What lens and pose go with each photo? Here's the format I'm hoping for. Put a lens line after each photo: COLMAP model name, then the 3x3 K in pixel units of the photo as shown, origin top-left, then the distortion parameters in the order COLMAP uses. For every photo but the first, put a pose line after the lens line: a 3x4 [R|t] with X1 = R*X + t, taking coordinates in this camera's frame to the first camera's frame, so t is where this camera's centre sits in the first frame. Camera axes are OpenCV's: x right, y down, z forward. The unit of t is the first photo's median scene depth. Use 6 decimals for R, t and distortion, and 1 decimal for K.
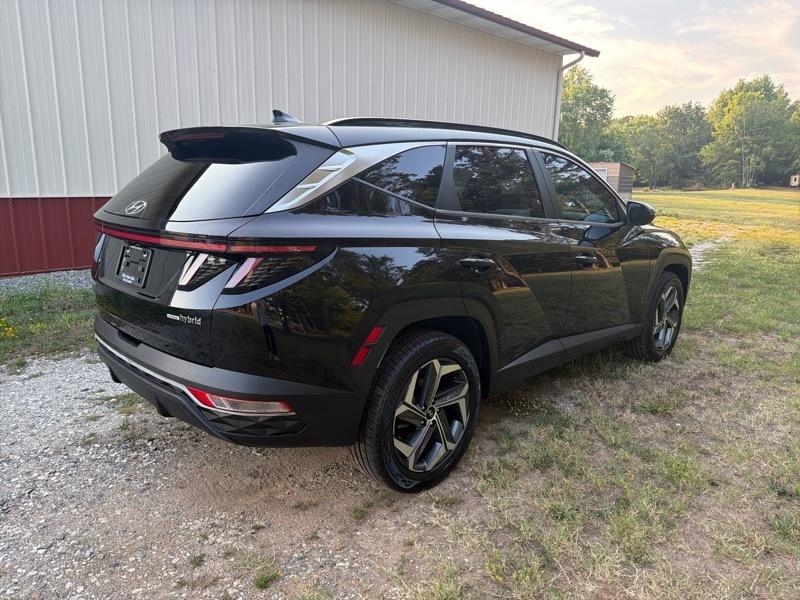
lens RADIAL K [[558.6, 0, 400.7], [0, 558.6, 297.0], [0, 0, 1]] dist [0.047696, -0.062468]
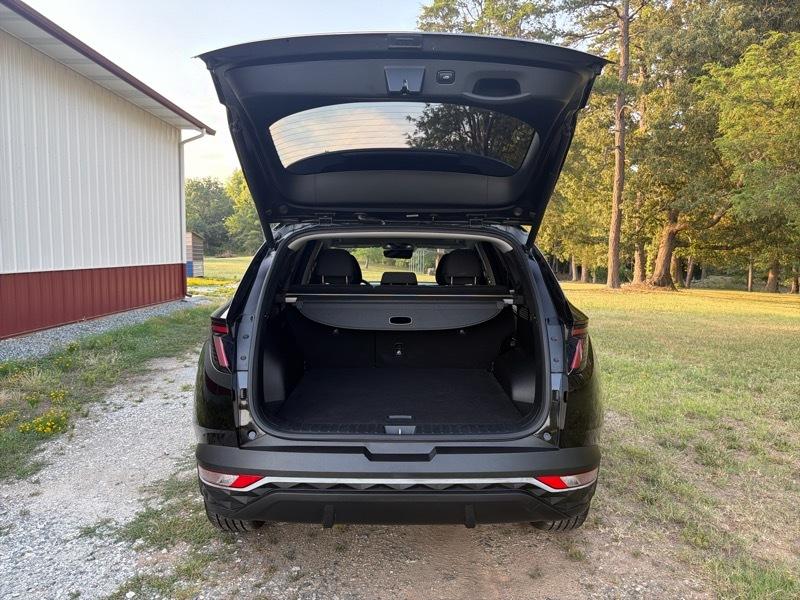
lens RADIAL K [[558.6, 0, 402.7], [0, 558.6, 303.6], [0, 0, 1]] dist [0.047696, -0.062468]
pose [[0.698961, -0.078895, 0.710794, -0.963566], [0.153231, 0.987336, -0.041090, -0.110878], [-0.698551, 0.137636, 0.702199, 0.332469]]
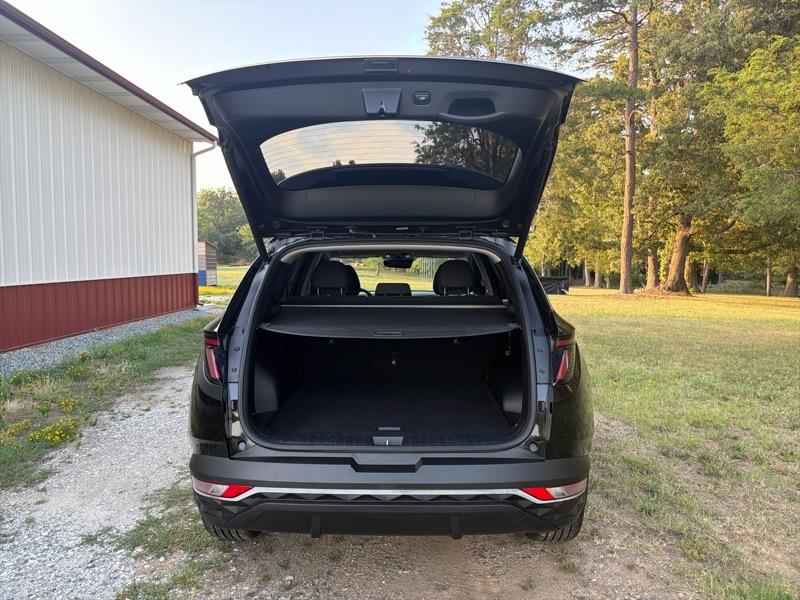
lens RADIAL K [[558.6, 0, 396.1], [0, 558.6, 298.0], [0, 0, 1]] dist [0.047696, -0.062468]
pose [[0.721761, -0.068477, 0.688747, -0.946999], [0.158042, 0.985111, -0.067675, -0.112793], [-0.673858, 0.157696, 0.721836, 0.294486]]
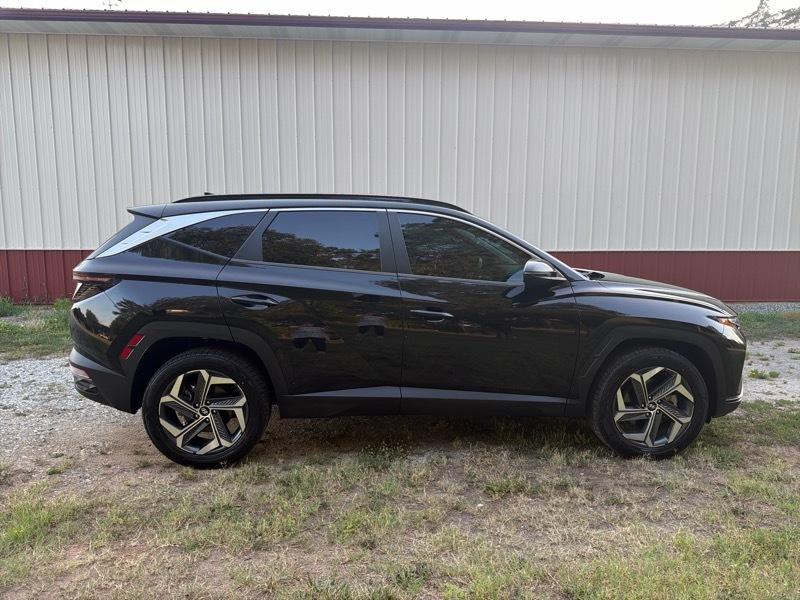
lens RADIAL K [[558.6, 0, 400.0], [0, 558.6, 299.1], [0, 0, 1]] dist [0.047696, -0.062468]
pose [[0.744586, 0.072179, -0.663613, 1.200807], [-0.128011, 0.991125, -0.035828, -0.063797], [0.655138, 0.111627, 0.747217, 0.264418]]
